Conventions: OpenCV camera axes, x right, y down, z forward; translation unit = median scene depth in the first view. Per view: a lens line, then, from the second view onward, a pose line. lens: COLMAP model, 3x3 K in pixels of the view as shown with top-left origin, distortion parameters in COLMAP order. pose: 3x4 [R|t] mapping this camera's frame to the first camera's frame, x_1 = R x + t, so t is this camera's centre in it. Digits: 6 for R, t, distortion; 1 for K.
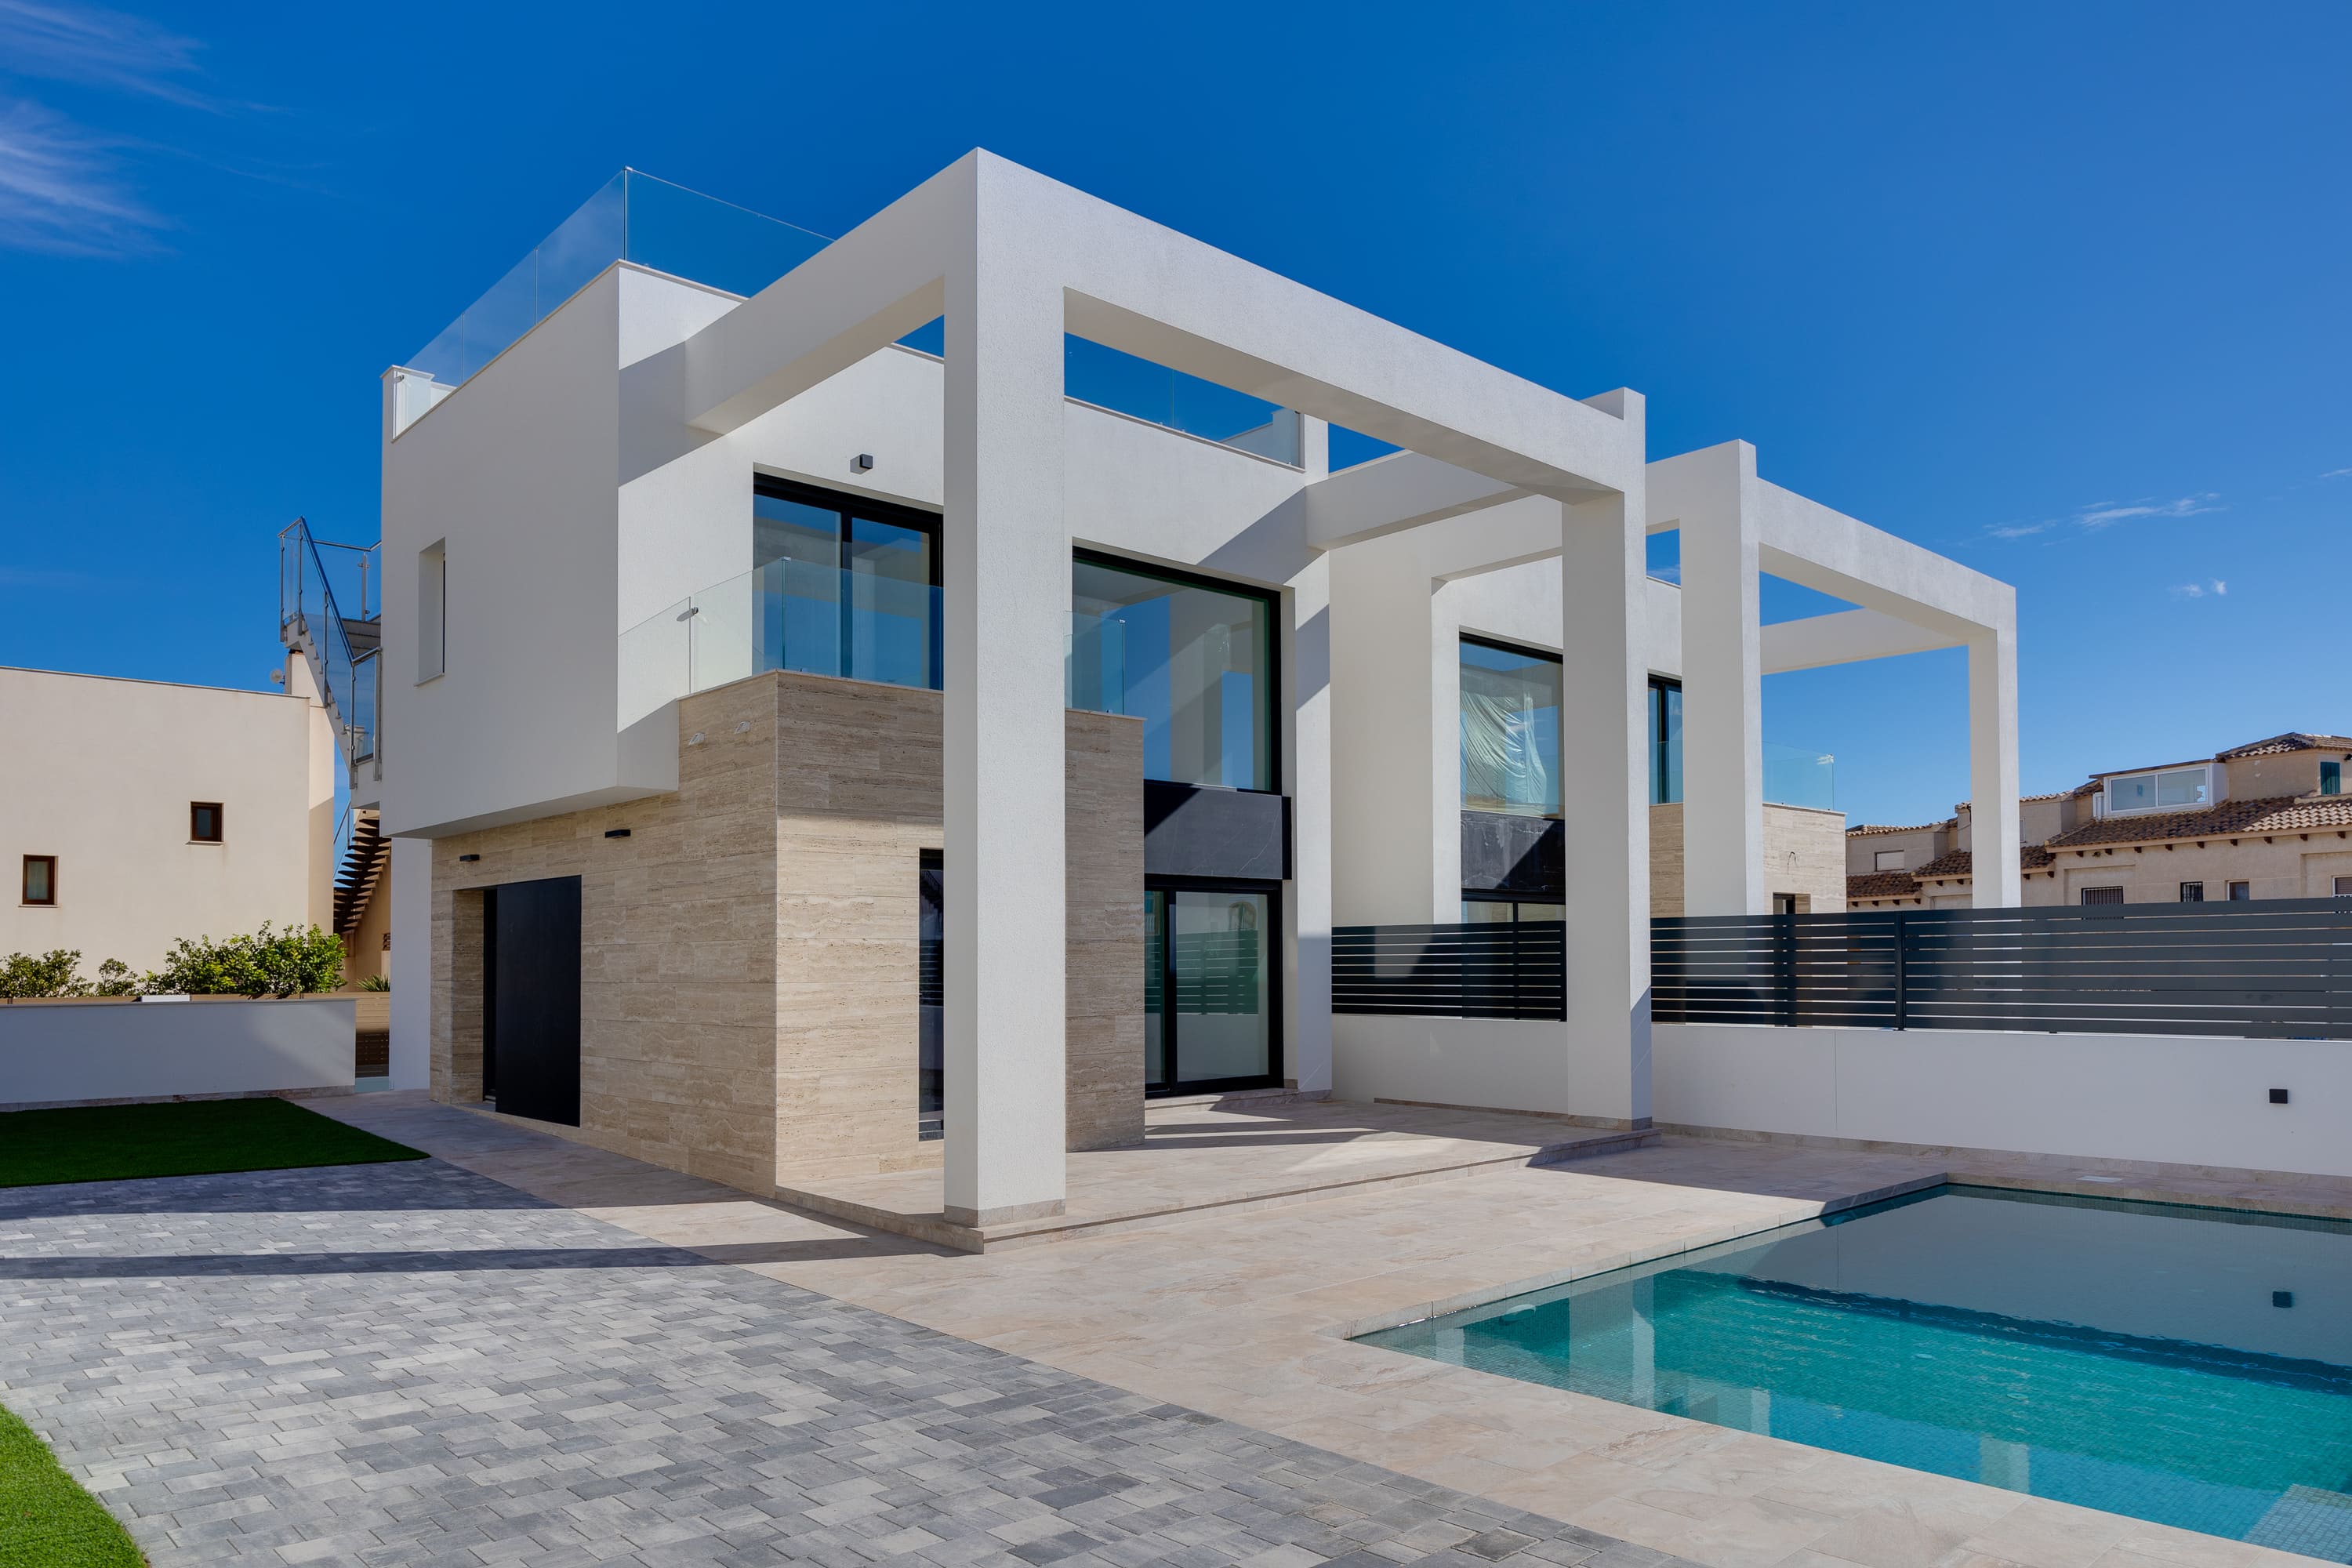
lens RADIAL K [[1556.7, 0, 1169.0], [0, 1556.7, 922.8], [0, 0, 1]] dist [-0.001004, -0.004646]
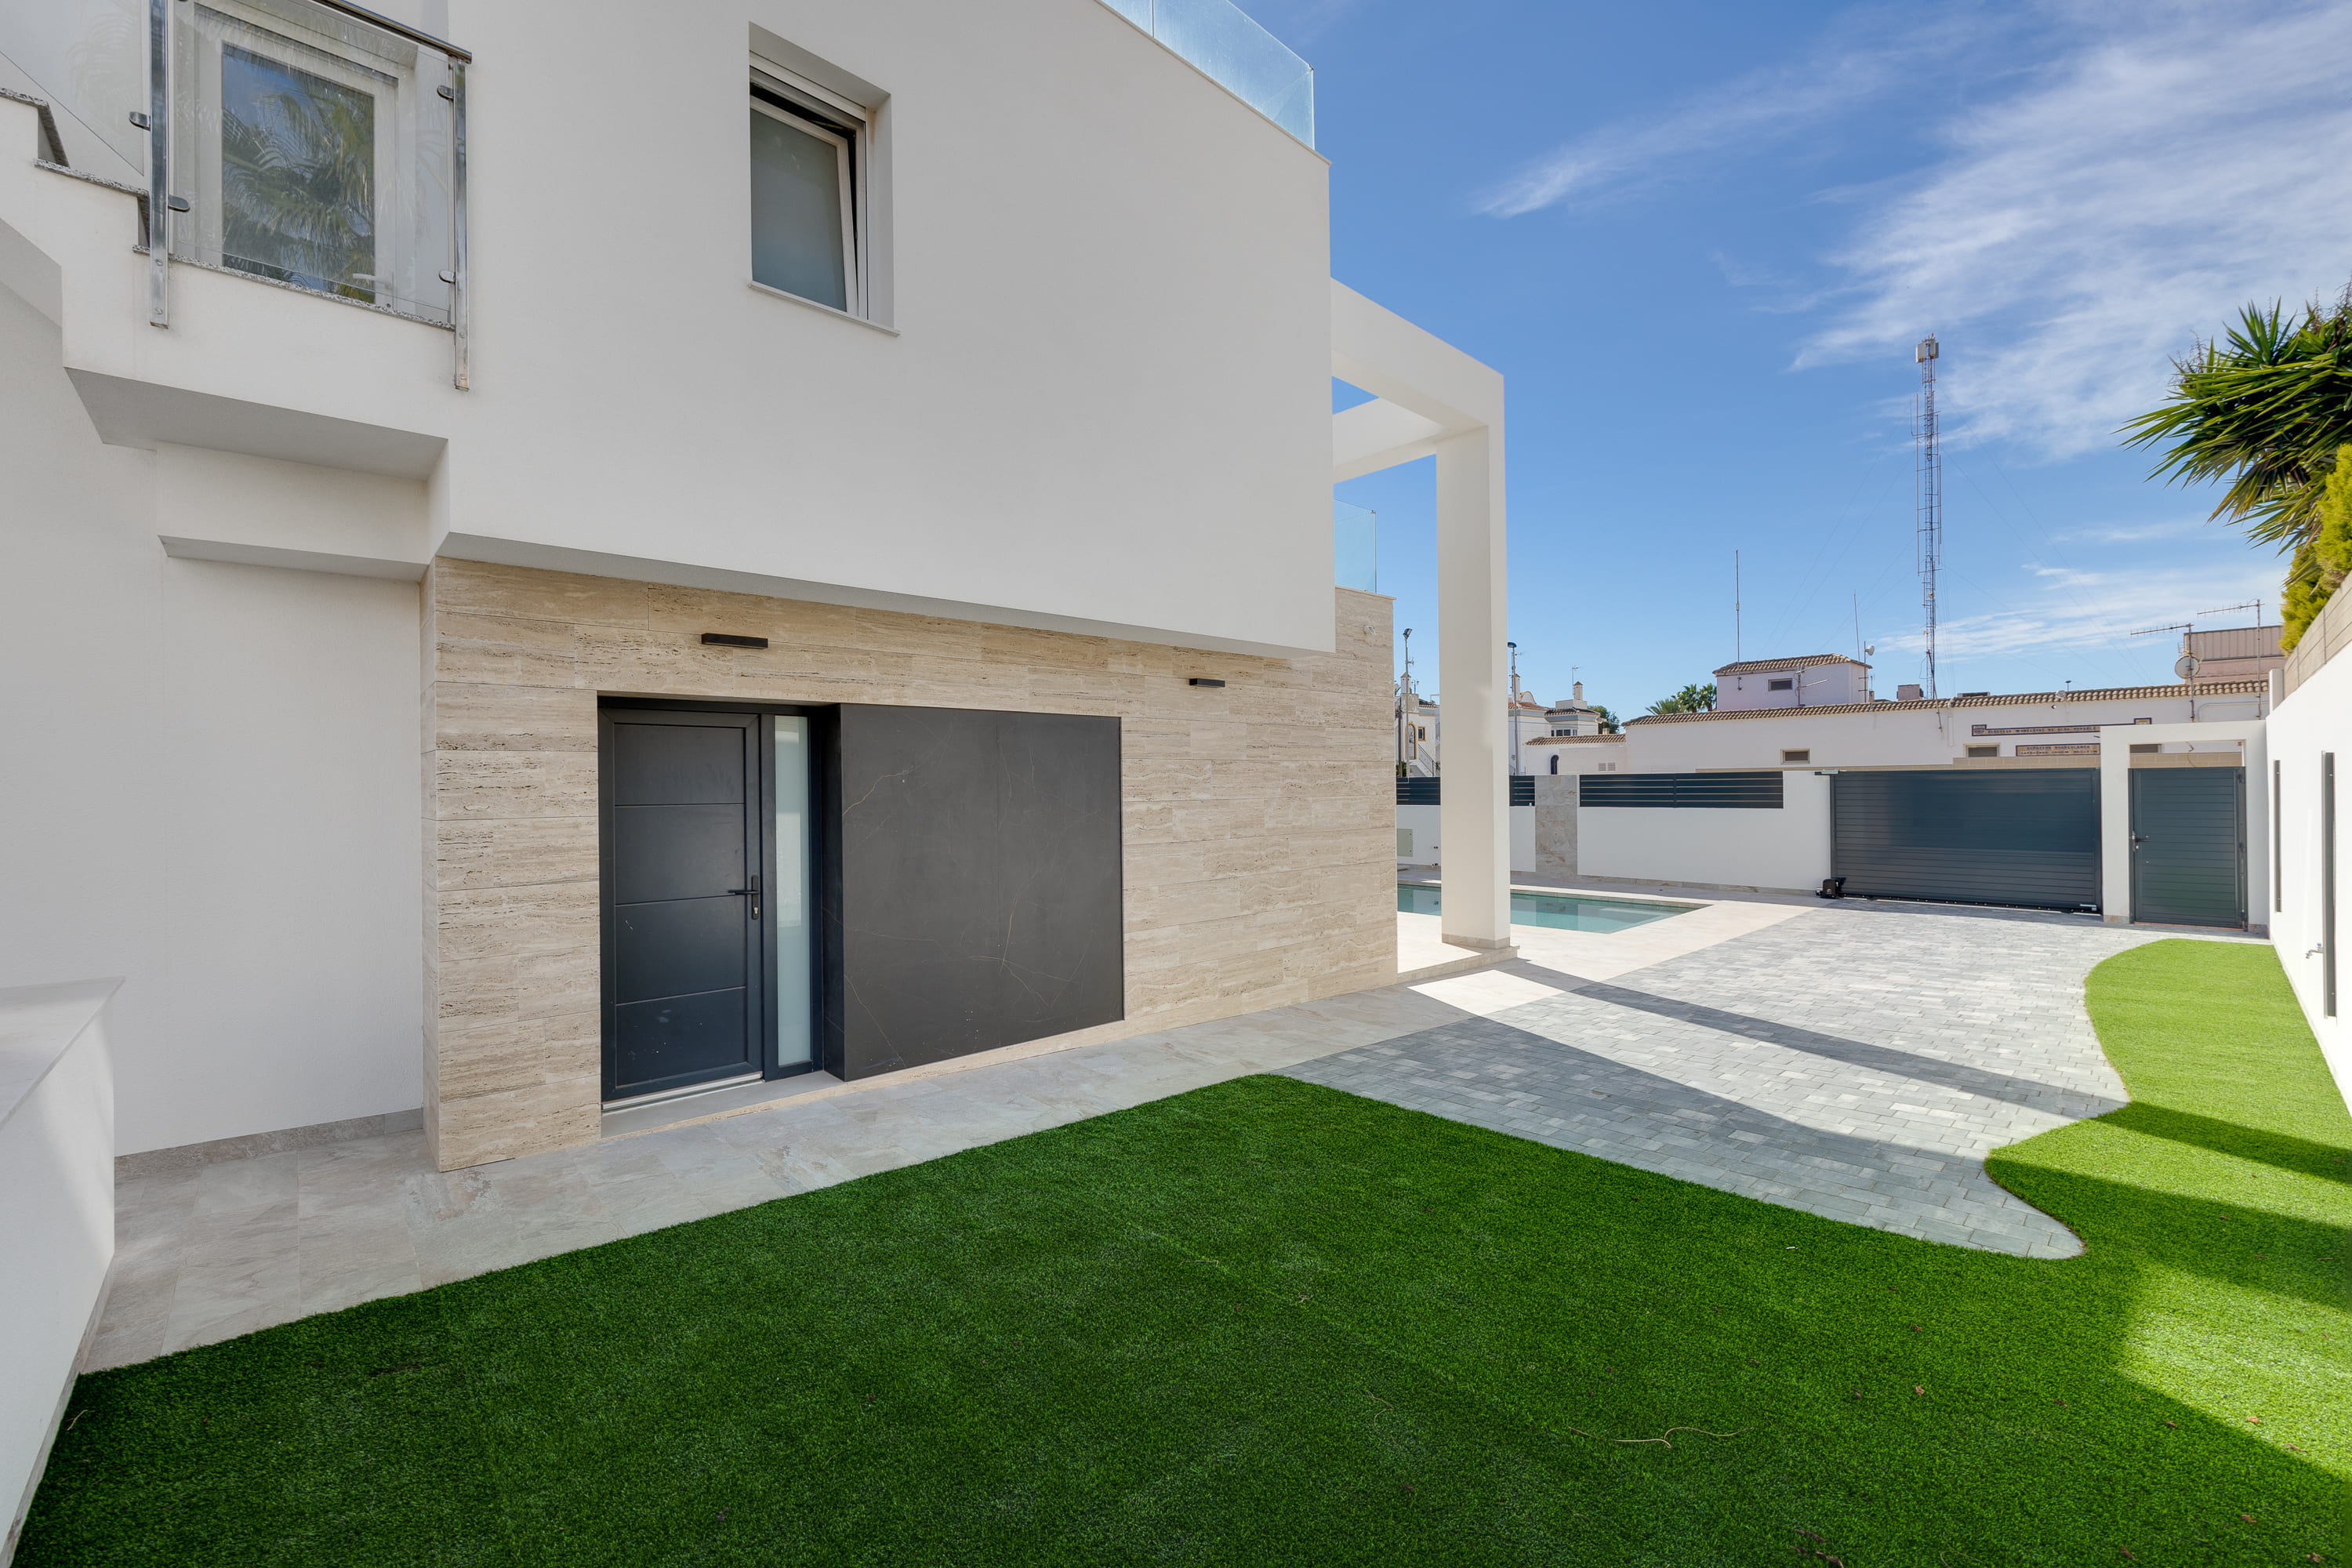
lens RADIAL K [[962.8, 0, 1168.9], [0, 962.8, 758.5], [0, 0, 1]] dist [-0.002355, 0.000278]
pose [[0.003693, 0.035363, 0.999368, -1.010287], [-0.014835, 0.999266, -0.035305, 0.010599], [-0.999883, -0.014695, 0.004215, 1.097446]]
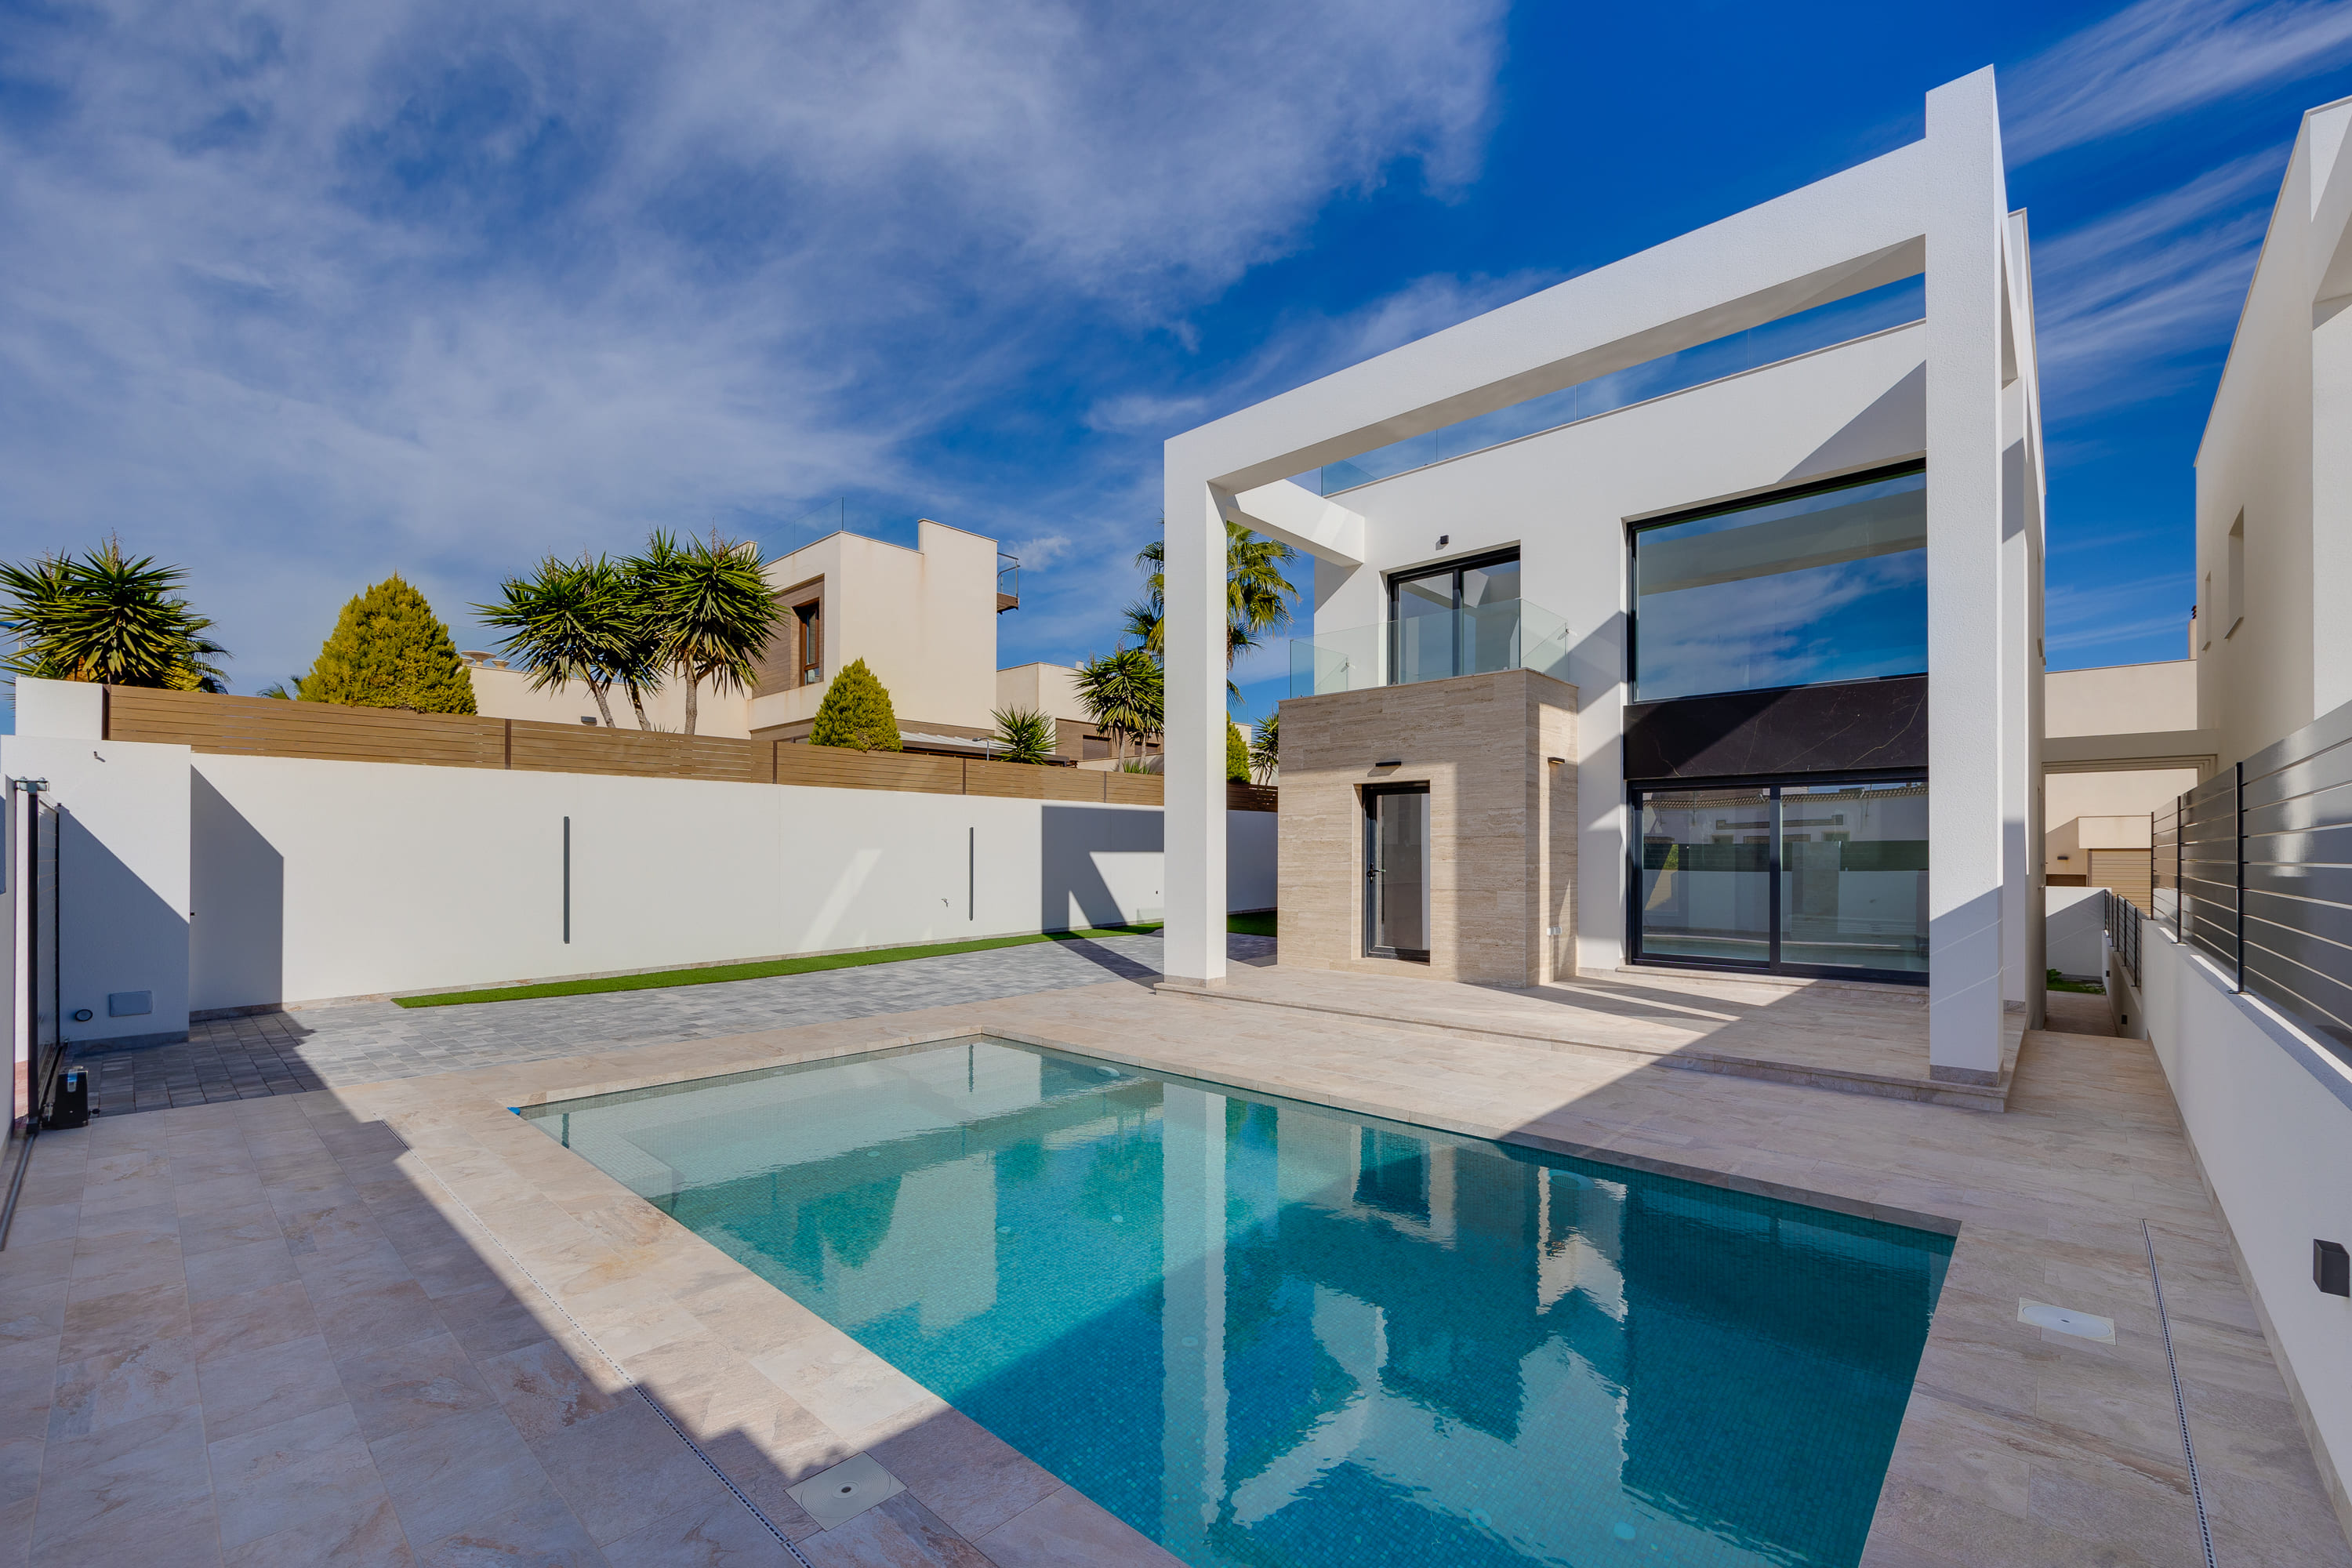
lens RADIAL K [[982.3, 0, 1181.2], [0, 982.3, 854.2], [0, 0, 1]] dist [-0.000877, -0.000424]
pose [[0.078511, 0.009787, -0.996865, 0.888490], [0.023663, 0.999652, 0.011678, 0.011401], [0.996632, -0.024506, 0.078252, 0.717780]]
